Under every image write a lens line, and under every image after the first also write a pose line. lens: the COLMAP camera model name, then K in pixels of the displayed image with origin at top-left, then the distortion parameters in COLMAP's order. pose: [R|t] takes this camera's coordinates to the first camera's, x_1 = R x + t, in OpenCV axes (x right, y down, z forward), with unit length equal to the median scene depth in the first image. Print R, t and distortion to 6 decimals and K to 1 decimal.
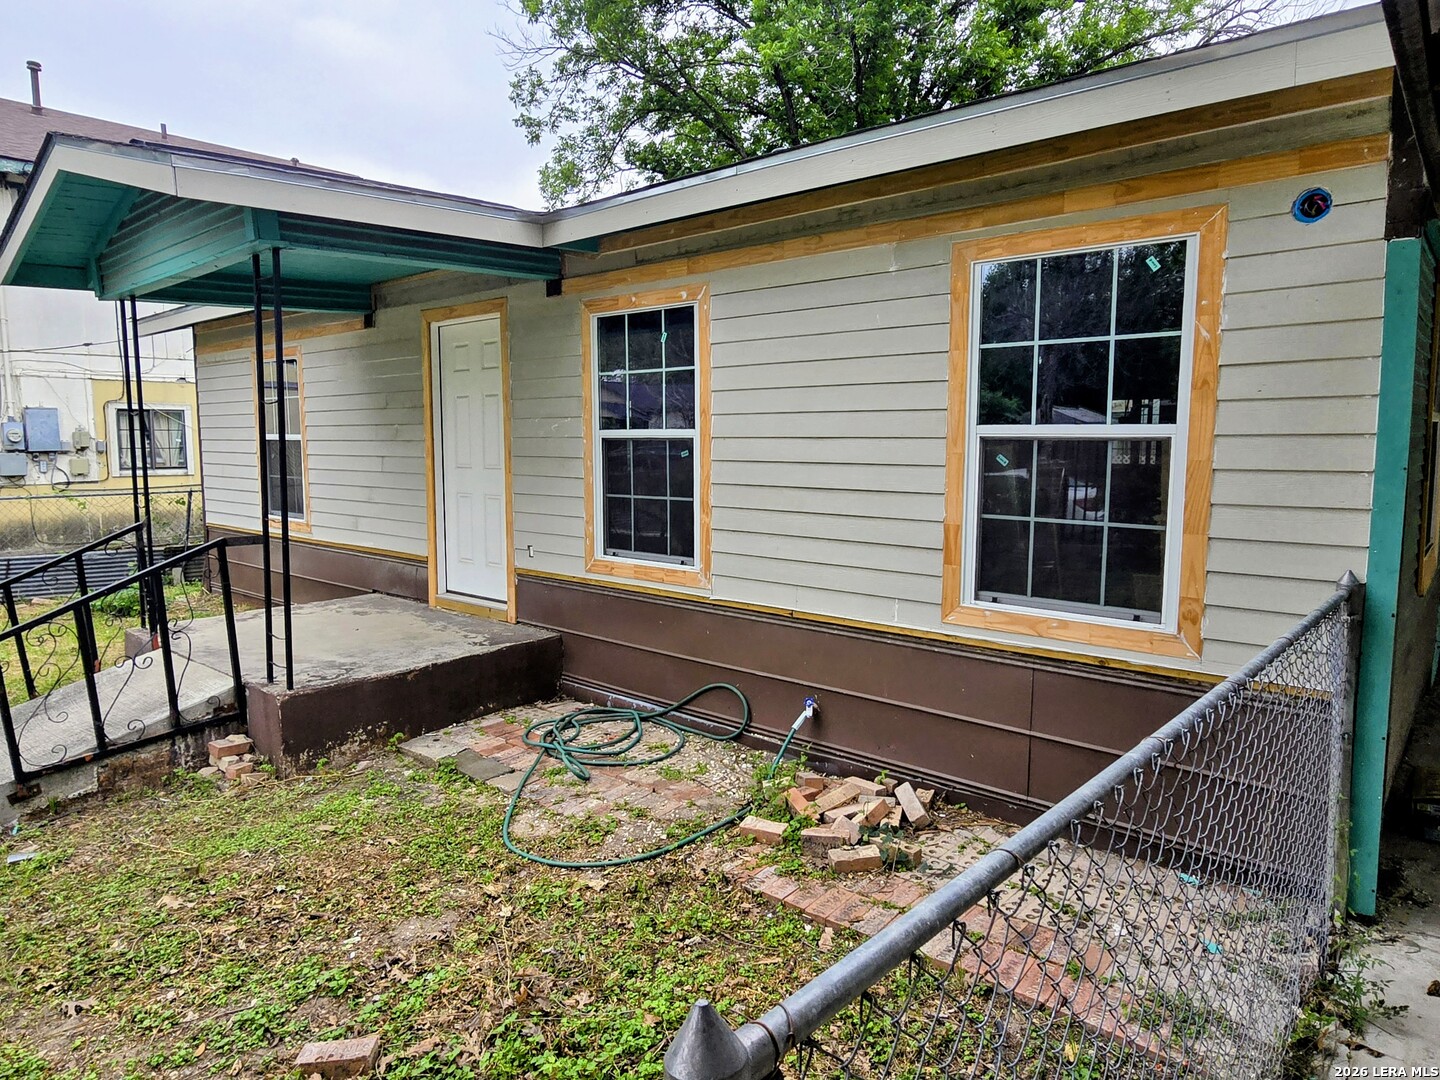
lens RADIAL K [[919.6, 0, 721.3], [0, 919.6, 538.4], [0, 0, 1]] dist [-0.004867, 0.000685]
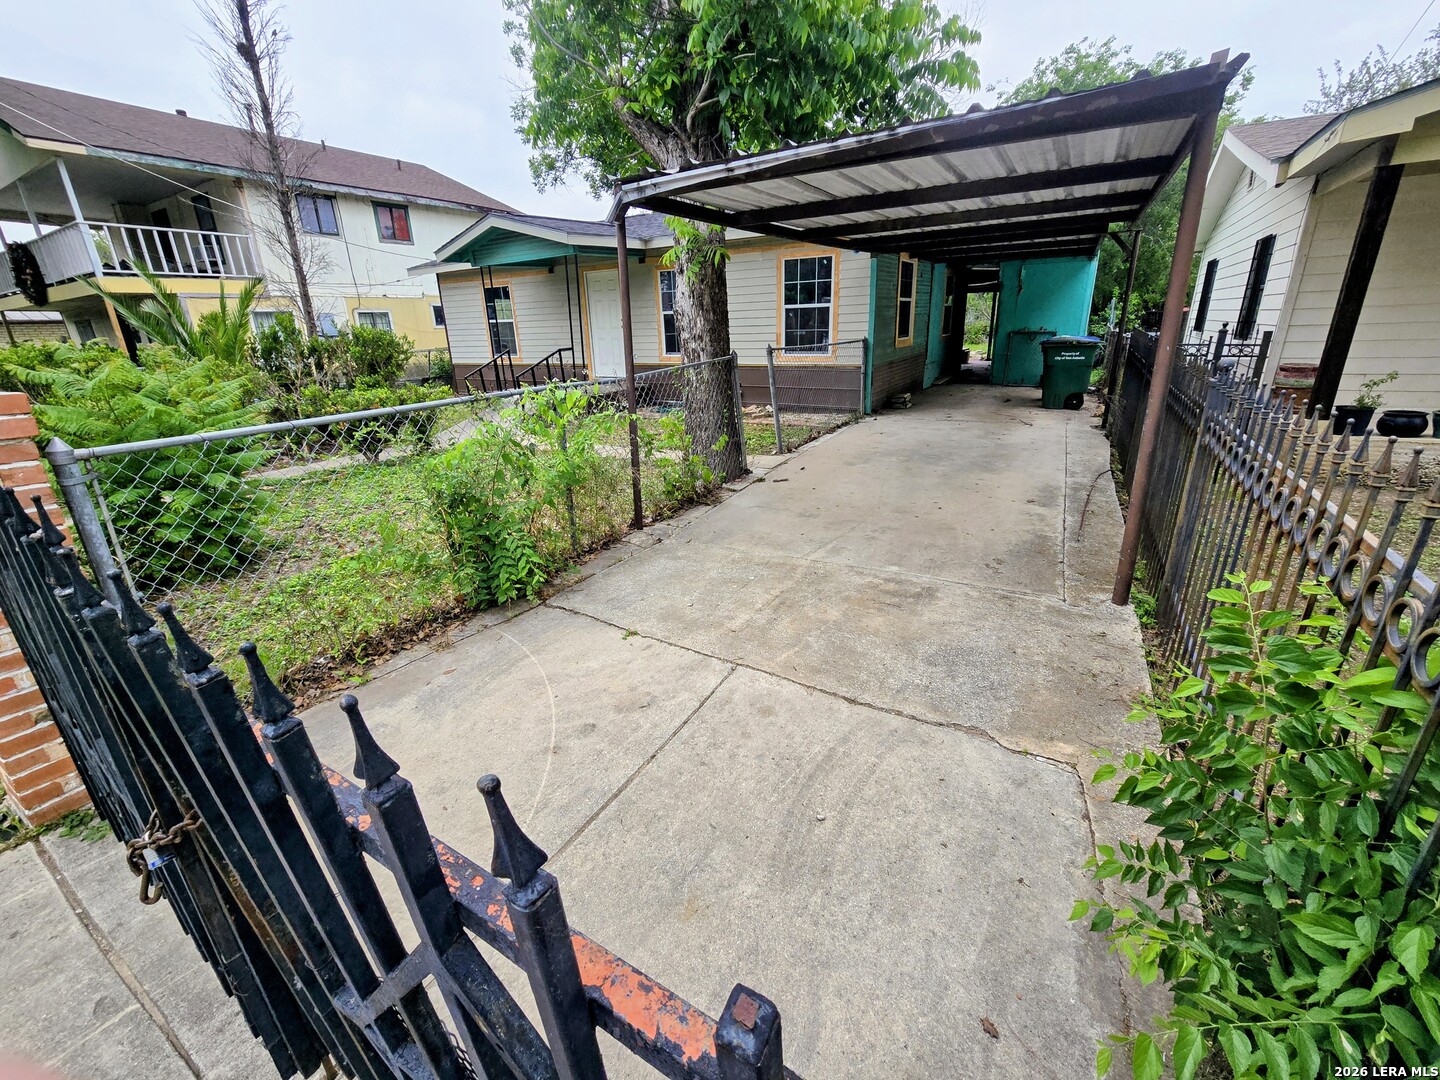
lens RADIAL K [[610.5, 0, 714.7], [0, 610.5, 542.1], [0, 0, 1]] dist [-0.004279, 0.000970]
pose [[0.984581, -0.088856, 0.150679, -0.460680], [0.051637, 0.970629, 0.234973, 0.215432], [-0.167132, -0.223570, 0.960252, -1.556576]]
